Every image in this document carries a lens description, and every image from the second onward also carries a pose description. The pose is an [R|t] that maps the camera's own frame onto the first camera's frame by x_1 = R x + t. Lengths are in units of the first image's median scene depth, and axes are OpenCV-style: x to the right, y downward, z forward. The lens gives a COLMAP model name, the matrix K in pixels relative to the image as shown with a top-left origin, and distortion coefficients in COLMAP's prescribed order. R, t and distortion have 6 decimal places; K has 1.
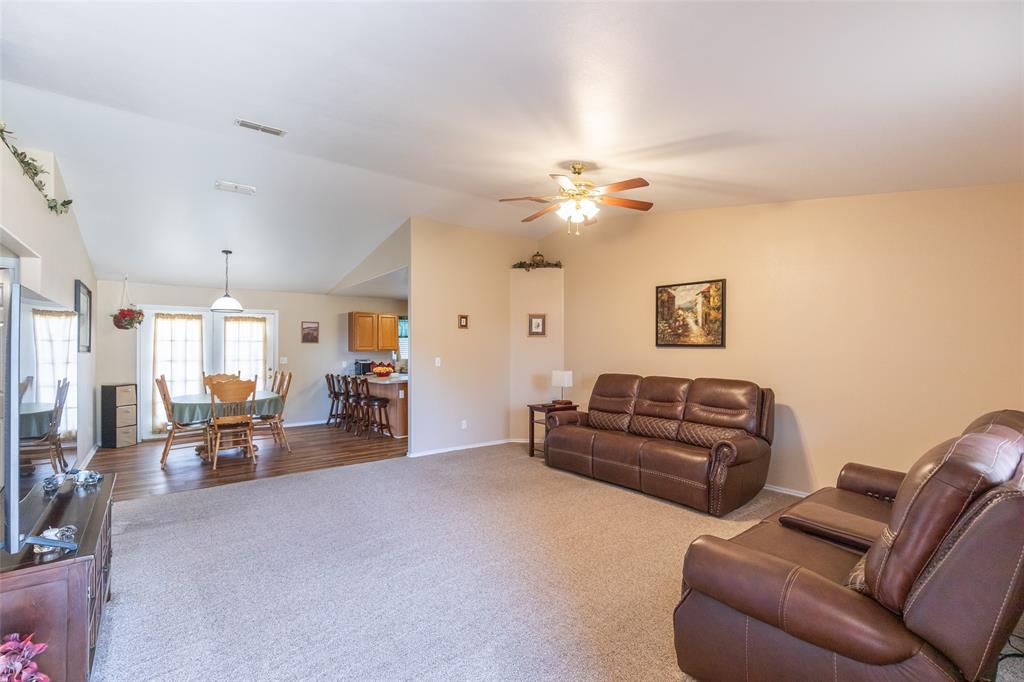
lens RADIAL K [[459.7, 0, 516.6], [0, 459.7, 348.8], [0, 0, 1]] dist [0.010504, -0.001035]
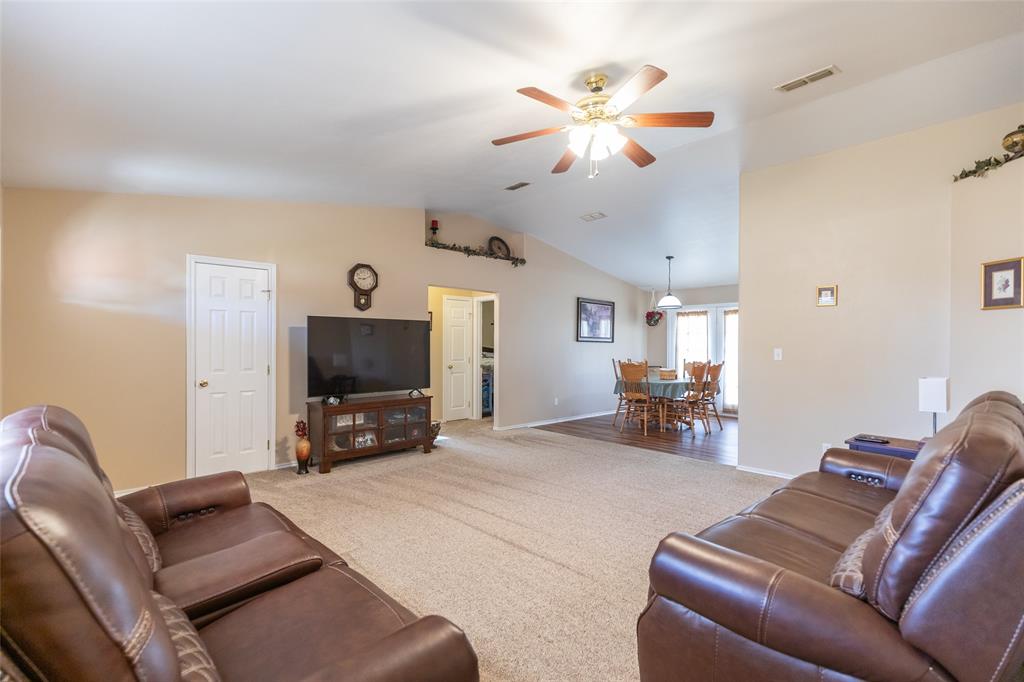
lens RADIAL K [[459.7, 0, 508.4], [0, 459.7, 344.8], [0, 0, 1]] dist [0.010504, -0.001035]
pose [[0.086083, 0.003152, -0.996283, 0.554197], [-0.003103, 0.999991, 0.002896, 0.013040], [0.996283, 0.002842, 0.086092, 0.519418]]
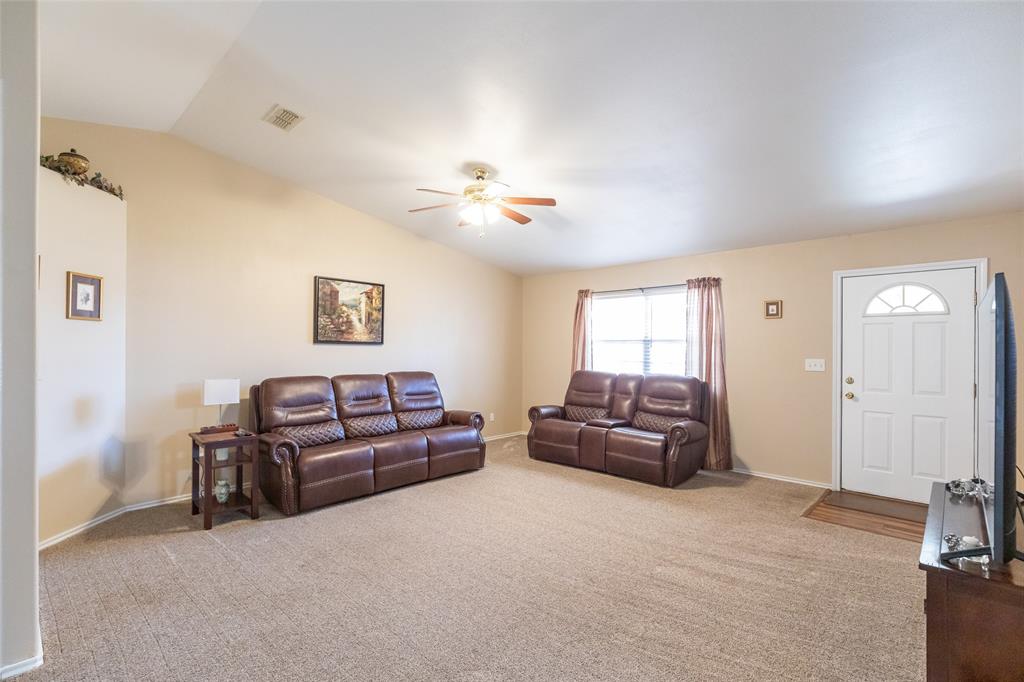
lens RADIAL K [[473.7, 0, 508.2], [0, 473.7, 347.9], [0, 0, 1]] dist [-0.004209, -0.000075]
pose [[-0.137387, 0.000152, 0.990517, -0.615297], [-0.004311, 0.999990, -0.000751, 0.003279], [-0.990508, -0.004374, -0.137385, 0.706538]]
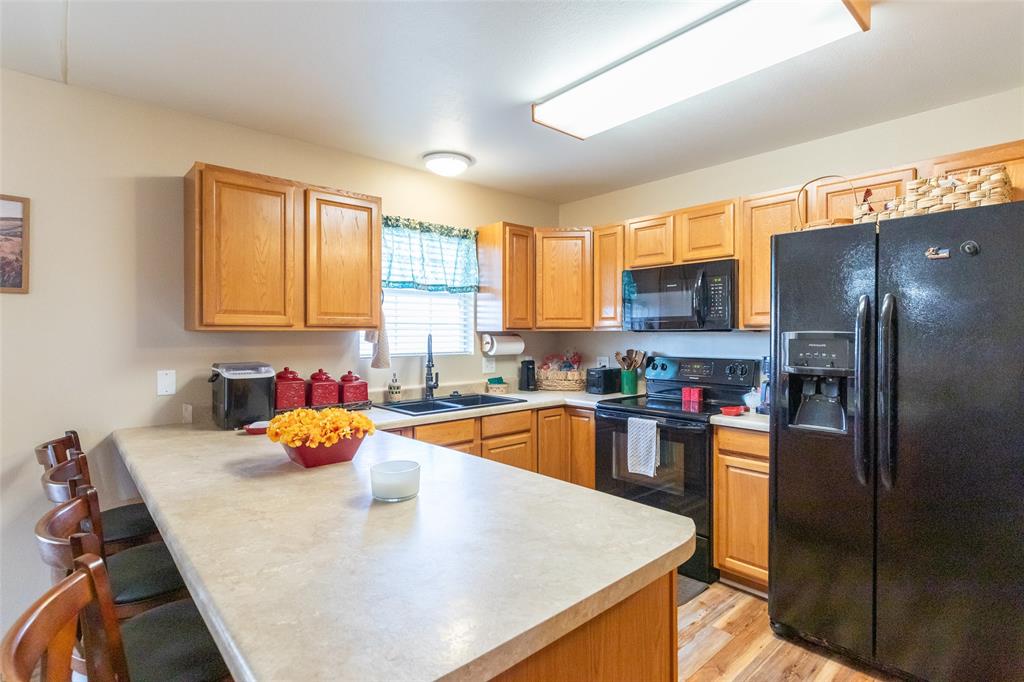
lens RADIAL K [[502.3, 0, 511.0], [0, 502.3, 337.2], [0, 0, 1]] dist [0.008731, -0.000102]
pose [[0.998563, 0.003392, 0.053474, -0.310096], [-0.003894, 0.999949, 0.009278, 0.009285], [-0.053440, -0.009473, 0.998526, 1.101814]]
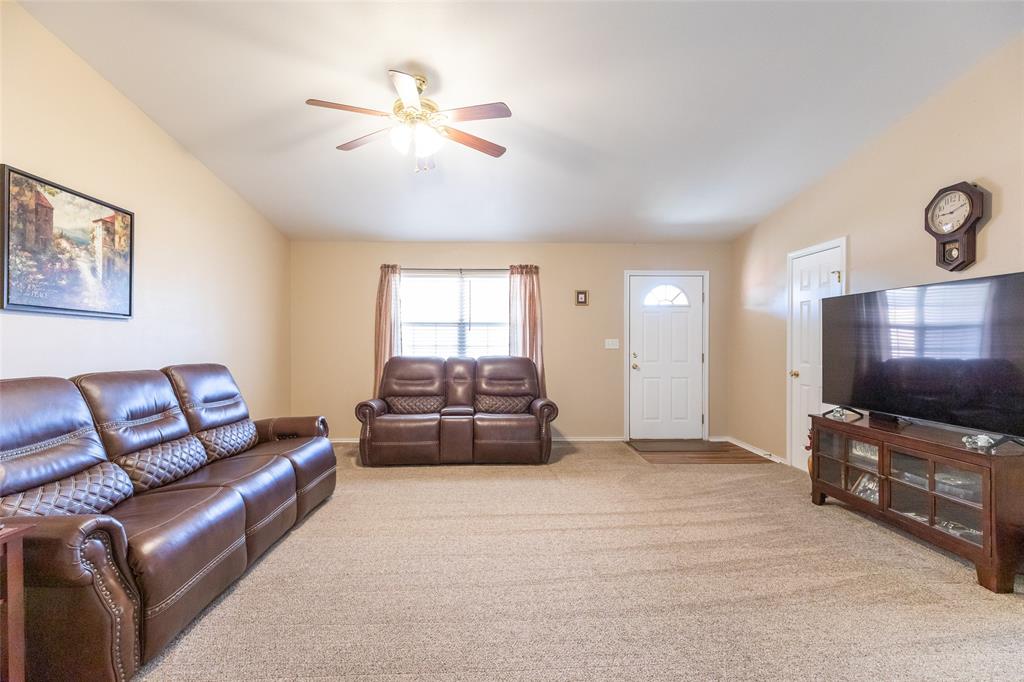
lens RADIAL K [[459.7, 0, 506.7], [0, 459.7, 341.7], [0, 0, 1]] dist [0.010504, -0.001035]
pose [[-0.805073, 0.000971, 0.593175, -0.292019], [0.001672, 0.999998, 0.000633, 0.023790], [-0.593174, 0.001502, -0.805073, 0.998771]]
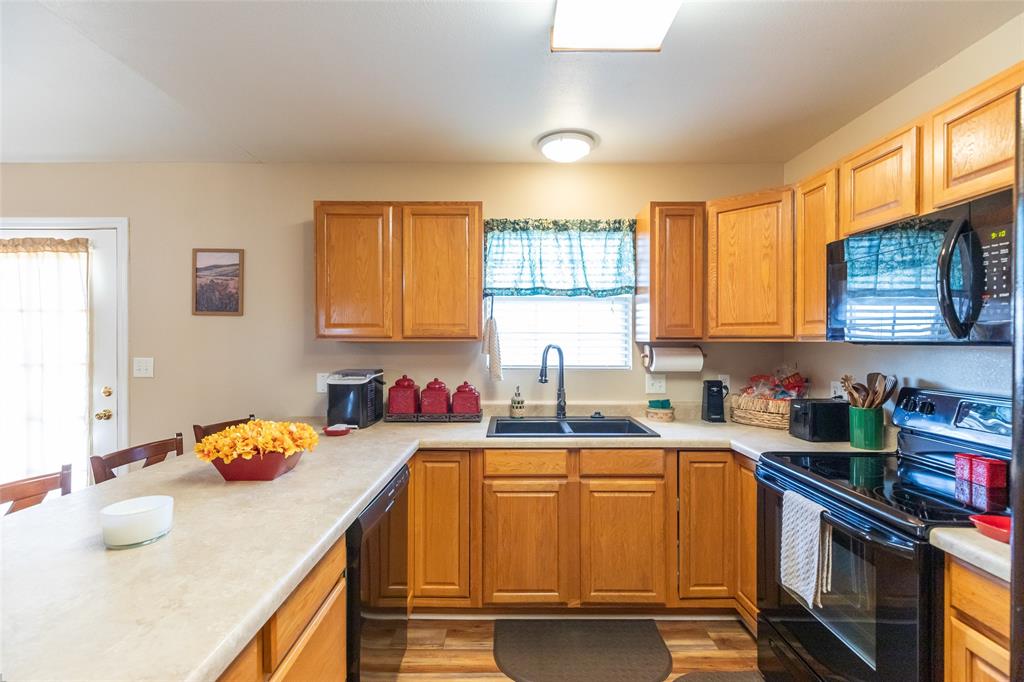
lens RADIAL K [[459.7, 0, 514.6], [0, 459.7, 338.8], [0, 0, 1]] dist [0.010504, -0.001035]
pose [[0.784586, 0.003926, -0.620007, -0.120592], [-0.003825, 0.999992, 0.001492, 0.004805], [0.620008, 0.001201, 0.784595, 1.285432]]
